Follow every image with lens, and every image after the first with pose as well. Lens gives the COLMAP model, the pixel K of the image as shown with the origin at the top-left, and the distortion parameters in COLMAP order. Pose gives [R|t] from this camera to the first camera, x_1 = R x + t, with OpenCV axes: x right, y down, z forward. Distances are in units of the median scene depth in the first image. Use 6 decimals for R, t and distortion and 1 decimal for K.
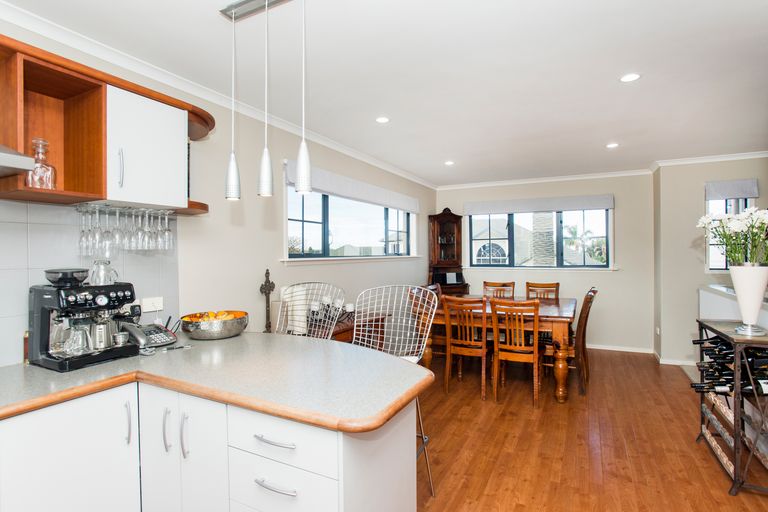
lens RADIAL K [[409.1, 0, 384.0], [0, 409.1, 256.0], [0, 0, 1]] dist [-0.000393, 0.000638]
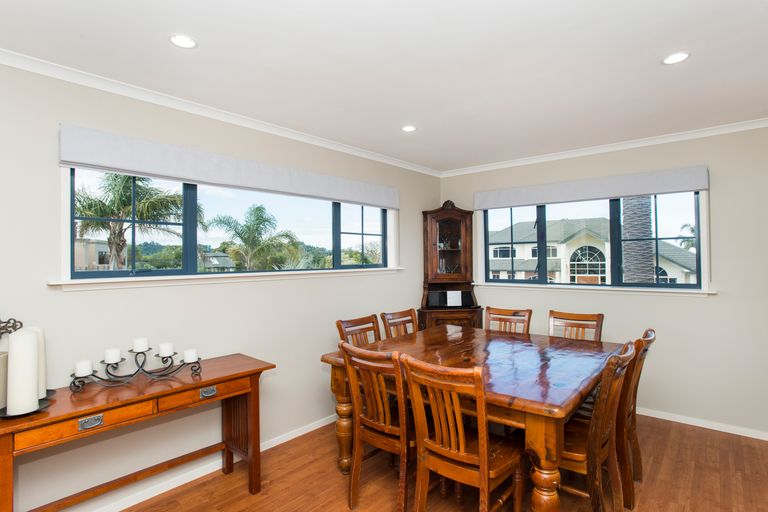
lens RADIAL K [[409.1, 0, 384.0], [0, 409.1, 256.0], [0, 0, 1]] dist [-0.000393, 0.000638]
pose [[0.973187, -0.005696, -0.229946, 0.211893], [0.002756, 0.999910, -0.013104, -0.011200], [0.230000, 0.012119, 0.973115, 0.279132]]
